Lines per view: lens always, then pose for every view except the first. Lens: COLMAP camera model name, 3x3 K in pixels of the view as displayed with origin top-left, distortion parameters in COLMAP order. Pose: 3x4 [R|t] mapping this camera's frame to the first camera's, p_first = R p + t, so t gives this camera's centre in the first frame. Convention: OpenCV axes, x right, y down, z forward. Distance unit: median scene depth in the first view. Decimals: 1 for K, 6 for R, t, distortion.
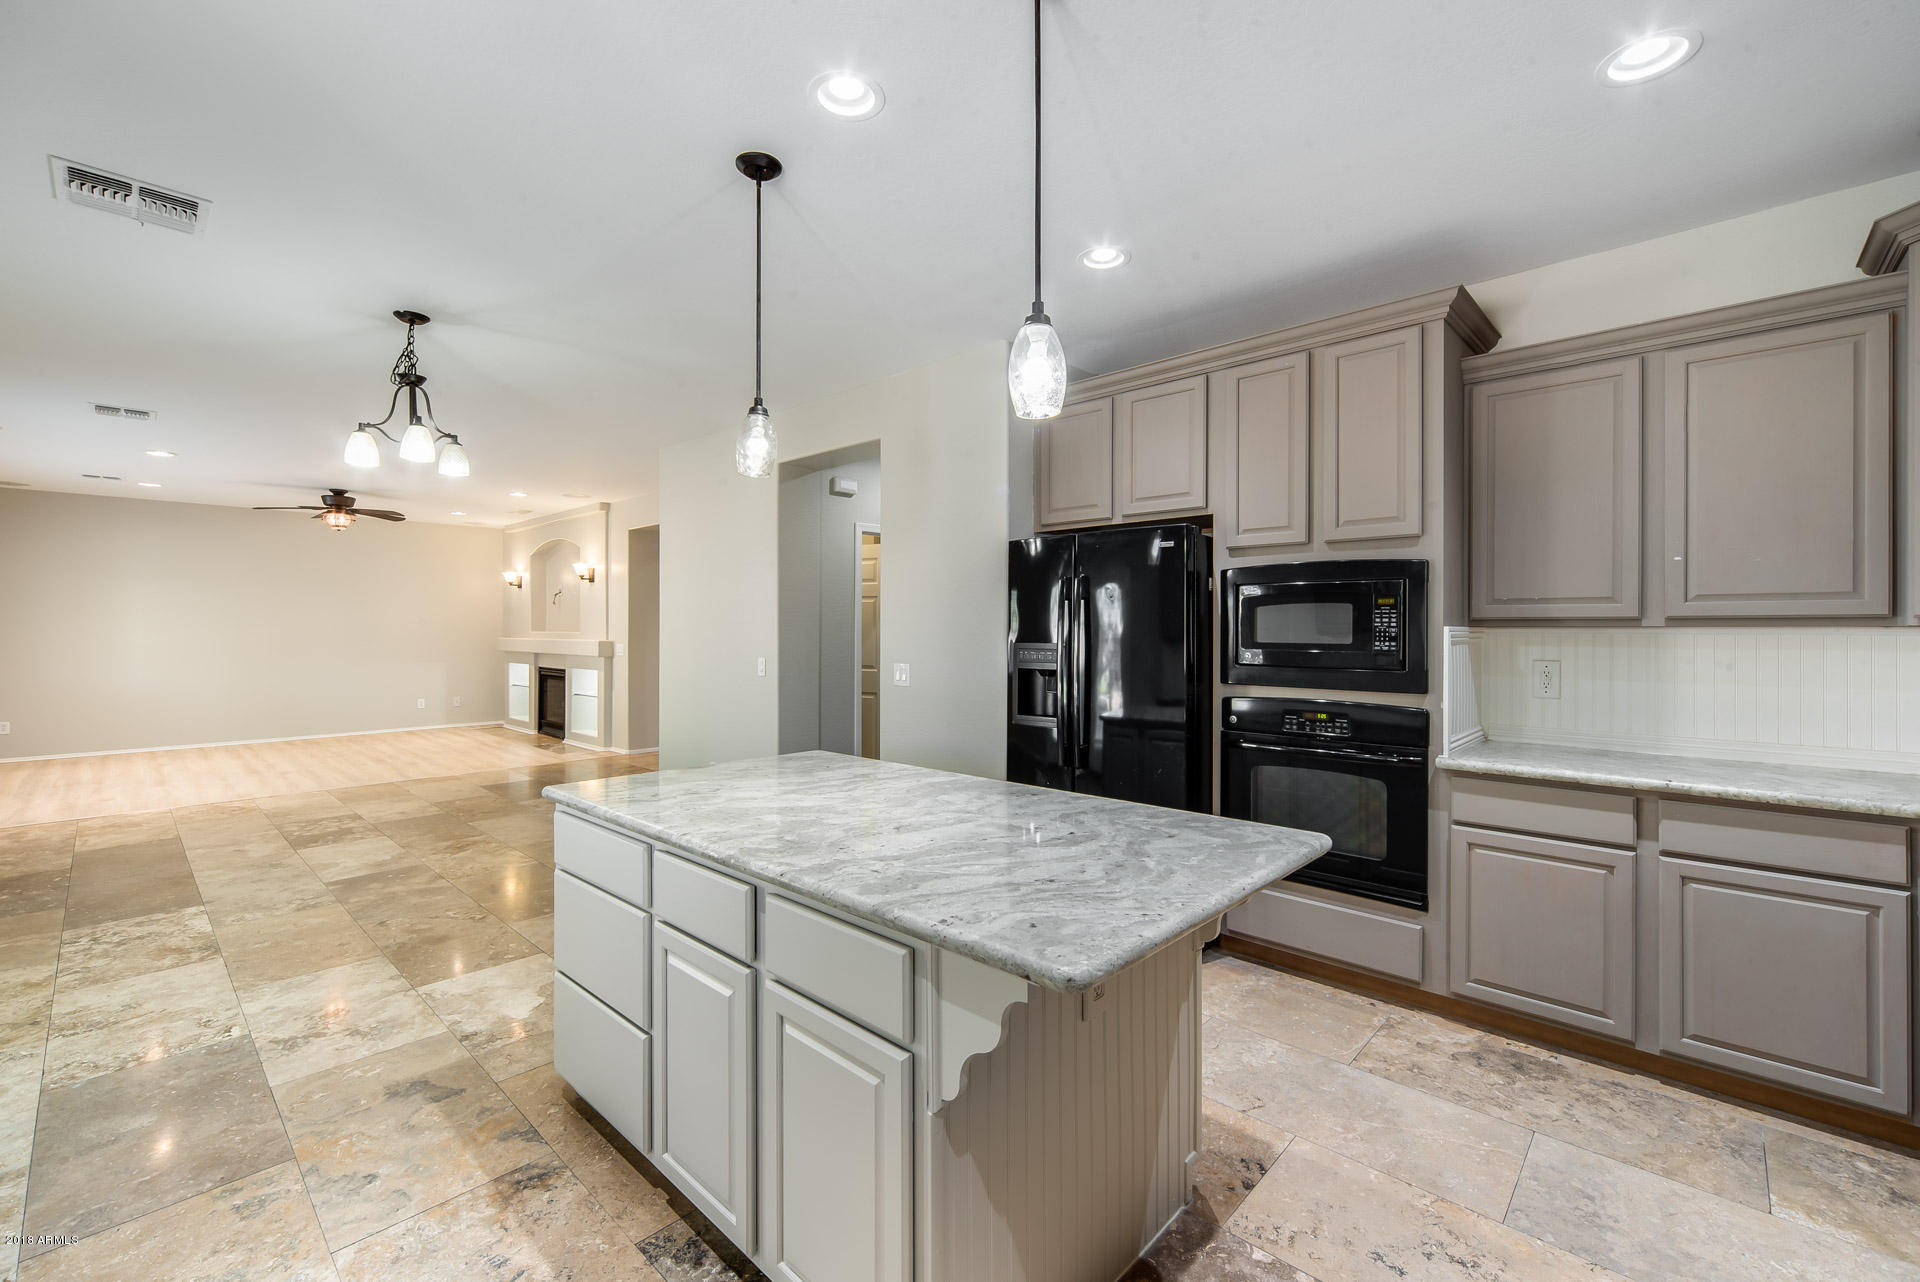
lens RADIAL K [[792.8, 0, 954.0], [0, 792.8, 628.9], [0, 0, 1]] dist [-0.003014, 0.000365]
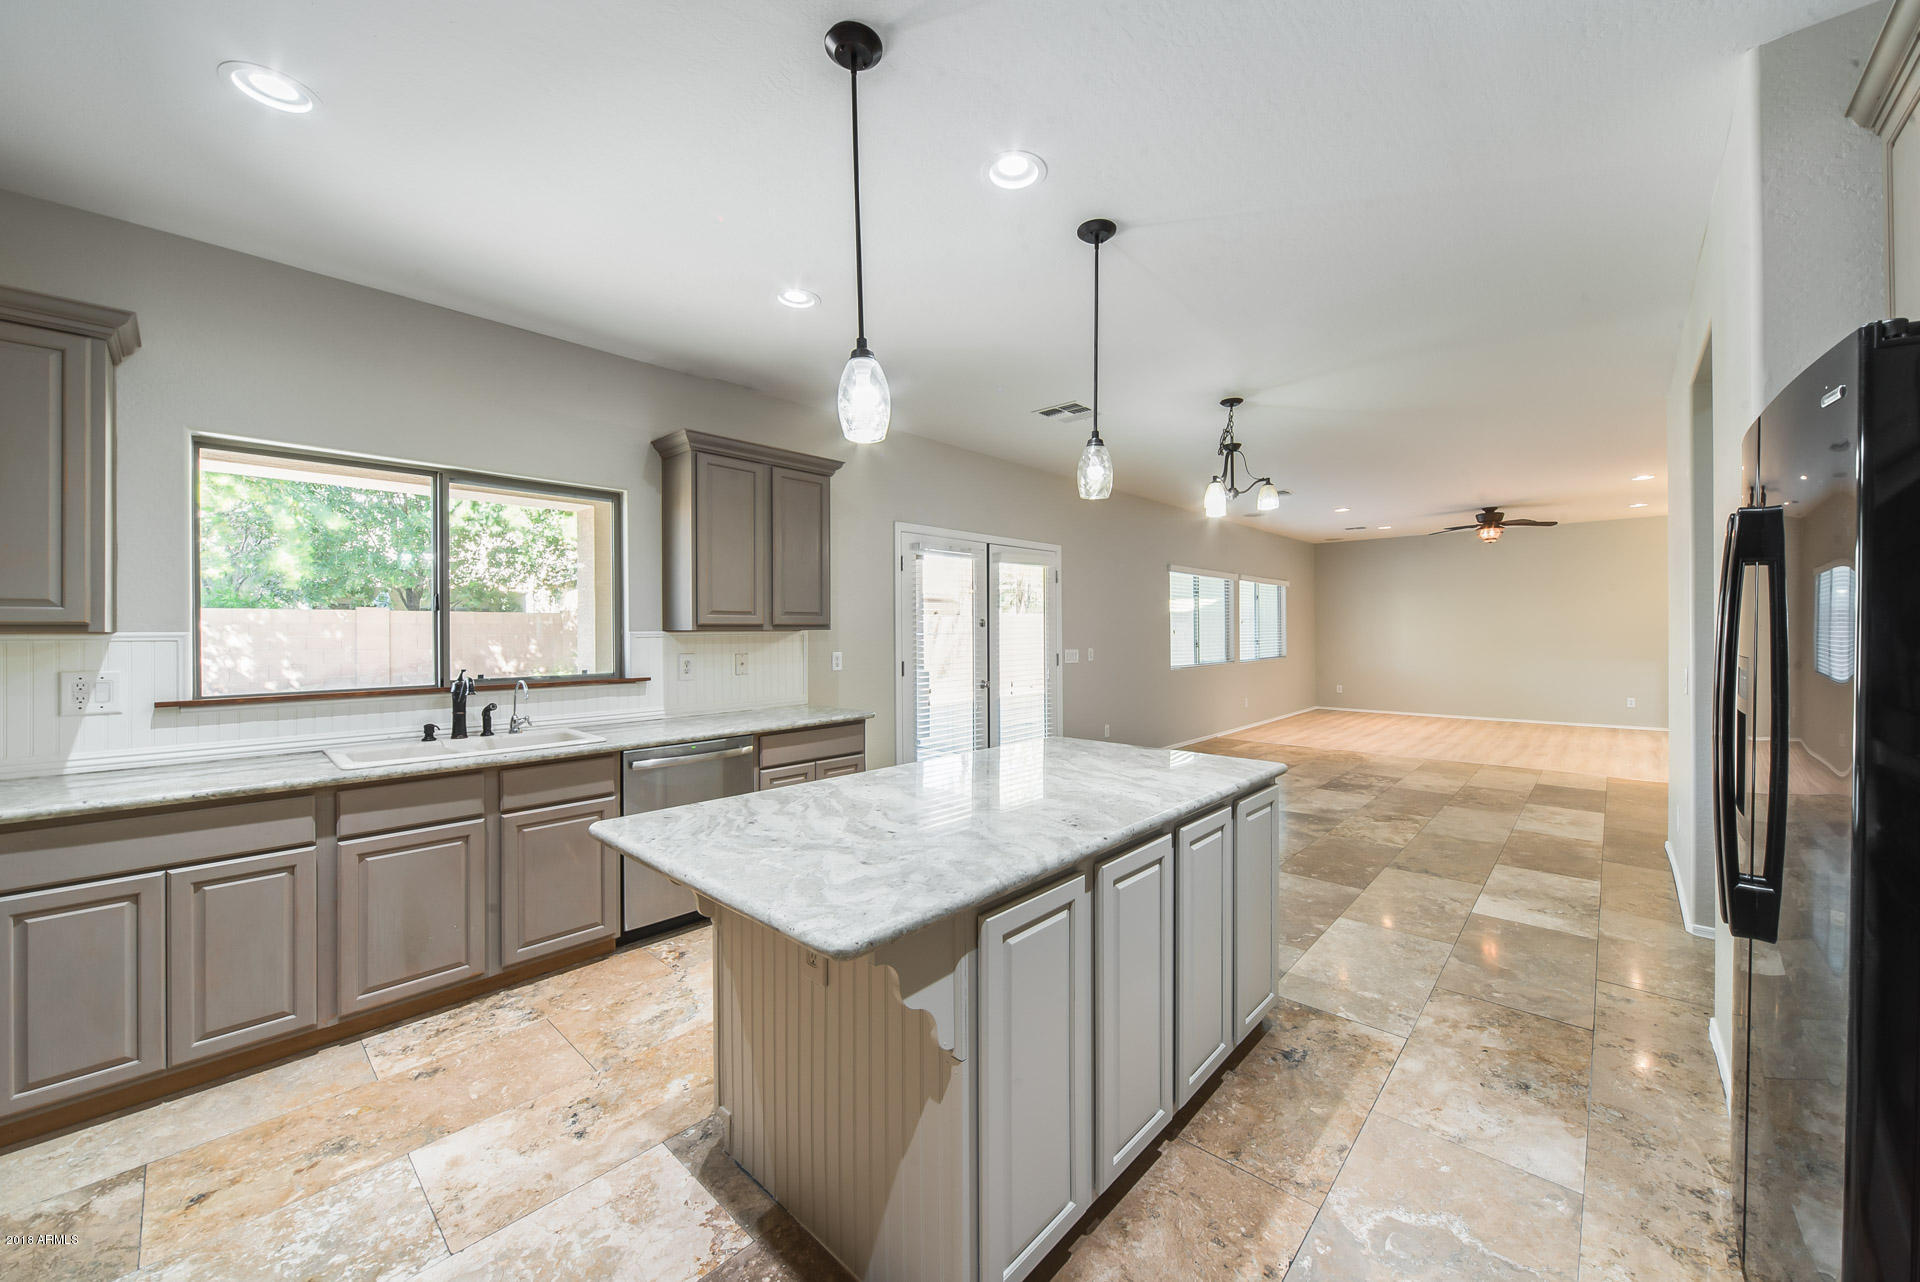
lens RADIAL K [[703.7, 0, 990.8], [0, 703.7, 633.1], [0, 0, 1]] dist [-0.003853, -0.000131]
pose [[0.028374, 0.003006, -0.999593, 0.656432], [0.005766, 0.999978, 0.003171, 0.000090], [0.999581, -0.005854, 0.028356, 0.687462]]
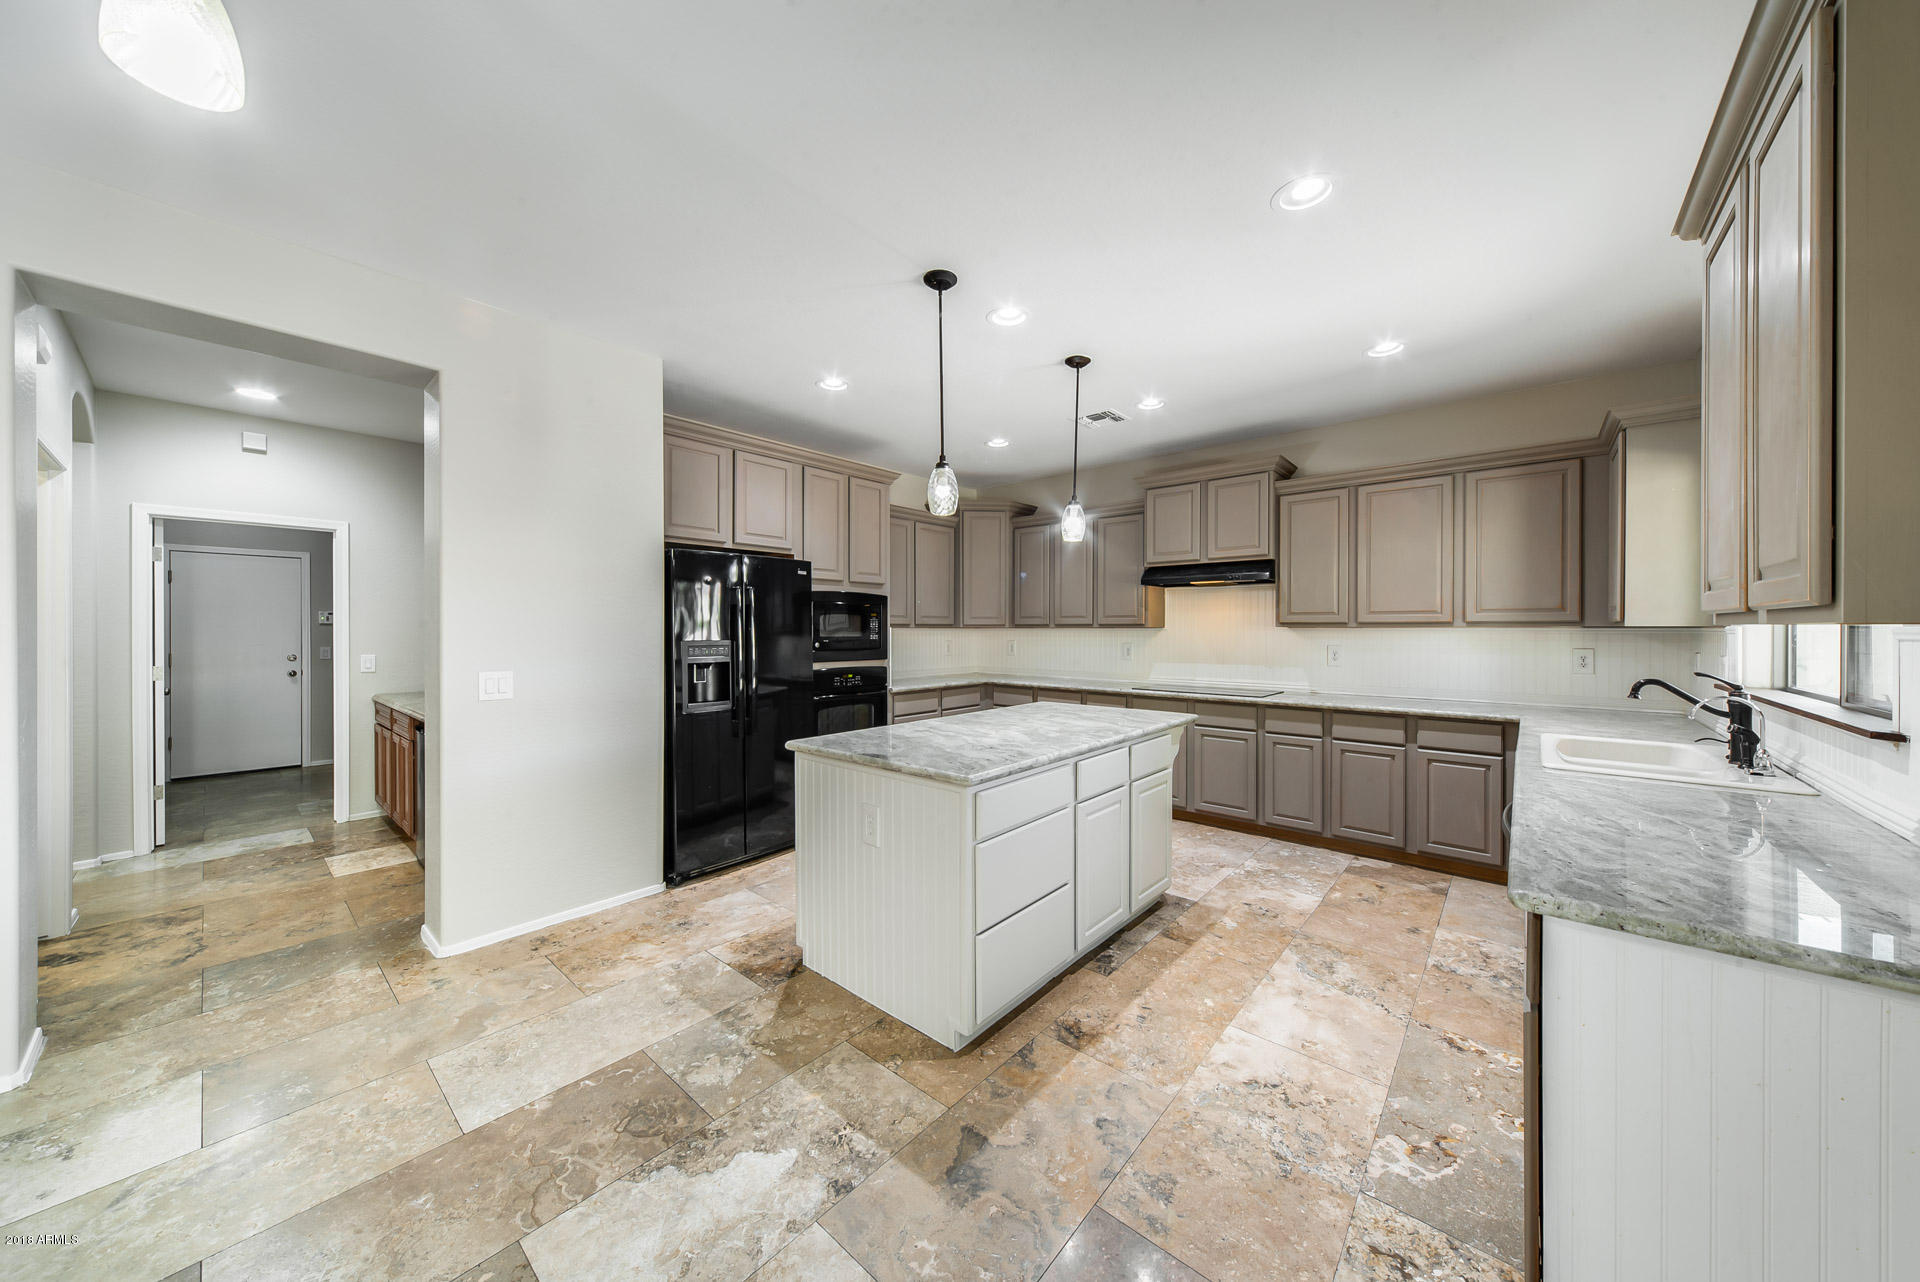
lens RADIAL K [[651.3, 0, 959.7], [0, 651.3, 633.7], [0, 0, 1]] dist [0.002253, 0.000380]
pose [[-0.033391, -0.008904, 0.999403, -1.133810], [0.000934, 0.999960, 0.008940, -0.001560], [-0.999442, 0.001232, -0.033382, 0.847815]]
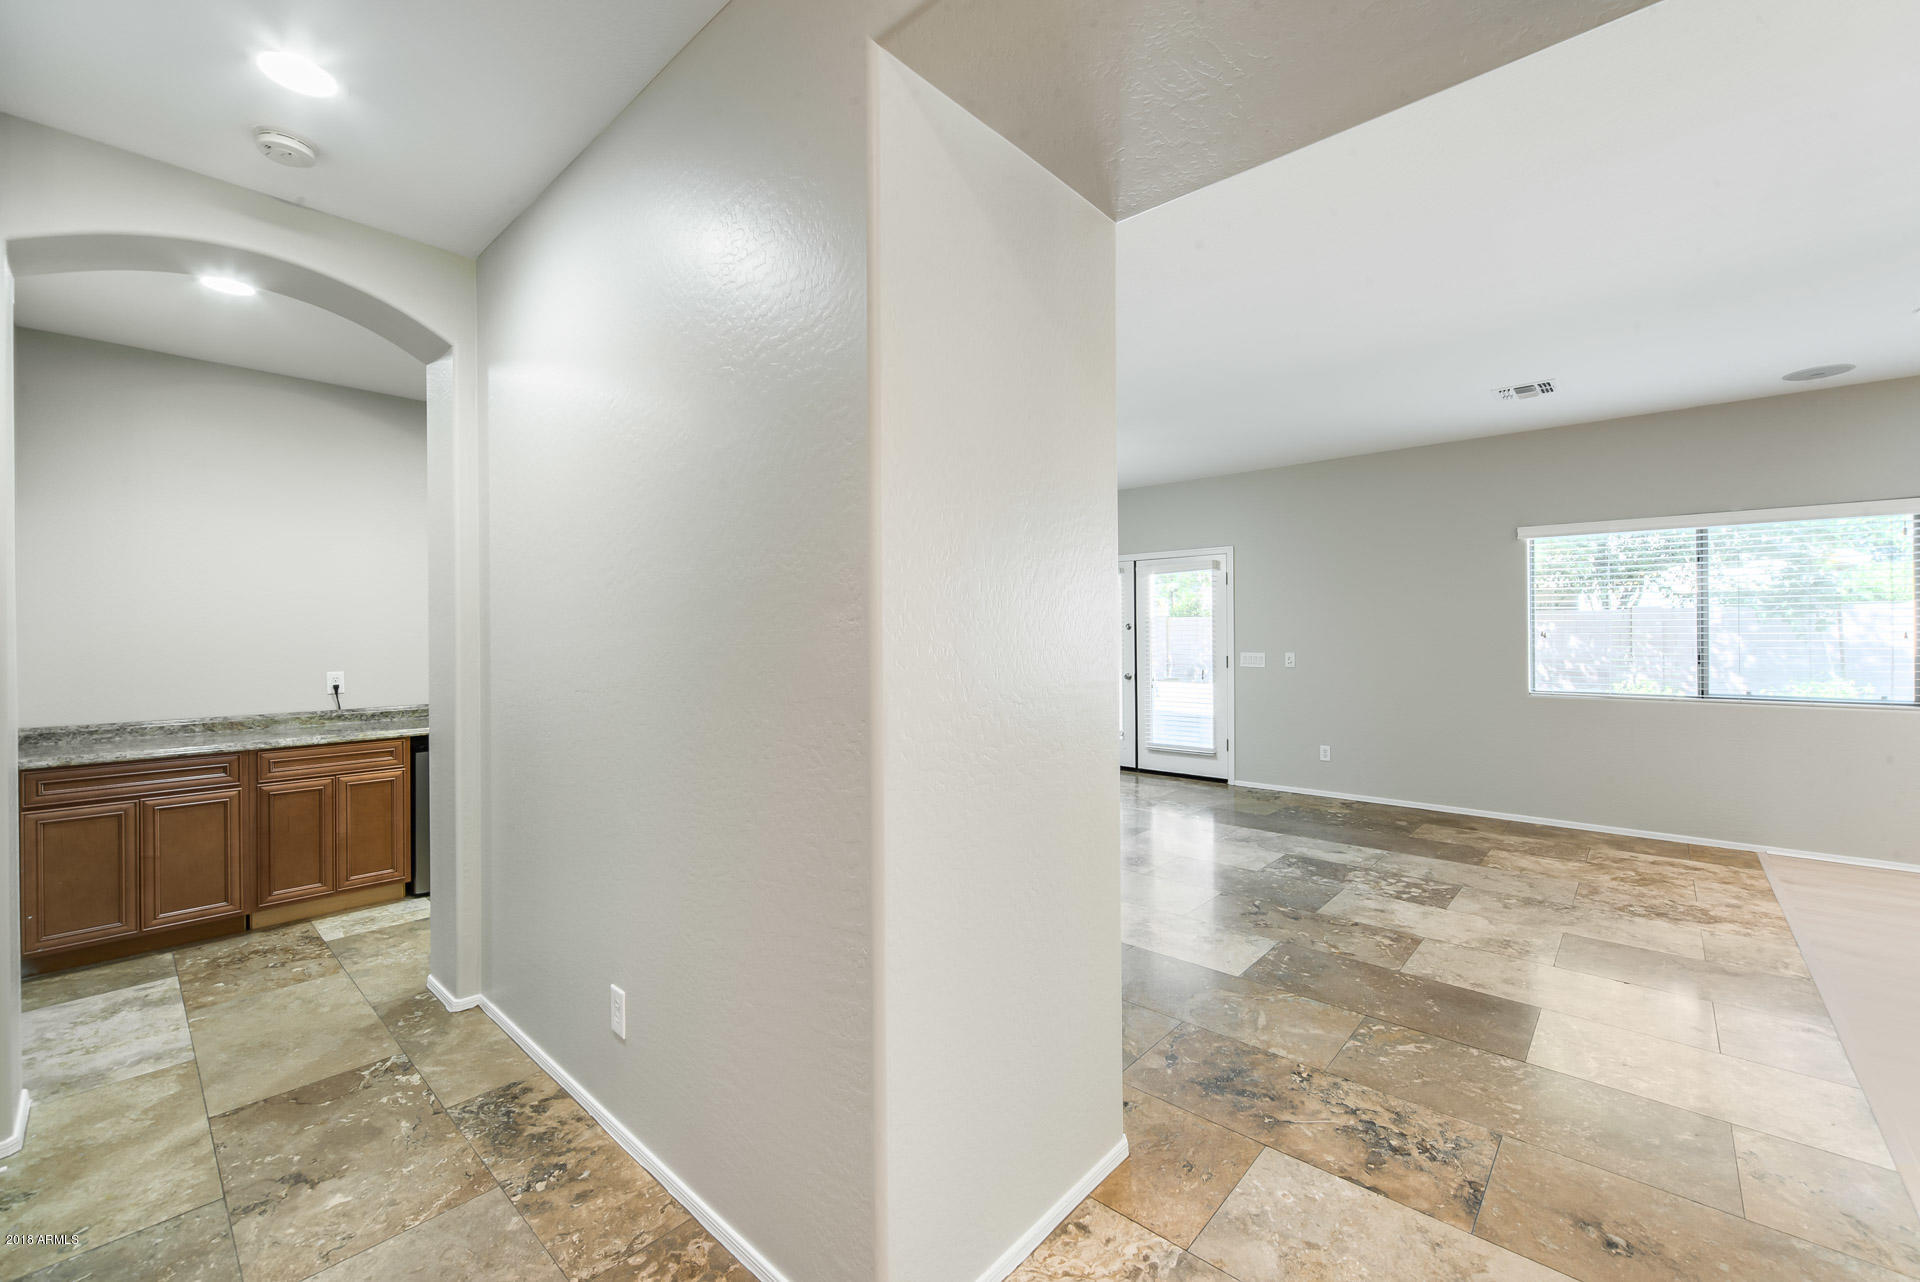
lens RADIAL K [[792.8, 0, 954.8], [0, 792.8, 630.5], [0, 0, 1]] dist [-0.003014, 0.000365]
pose [[-0.999522, 0.004511, -0.030577, -0.633517], [0.004577, 0.999987, -0.002091, -0.006569], [0.030567, -0.002230, -0.999530, 3.478350]]
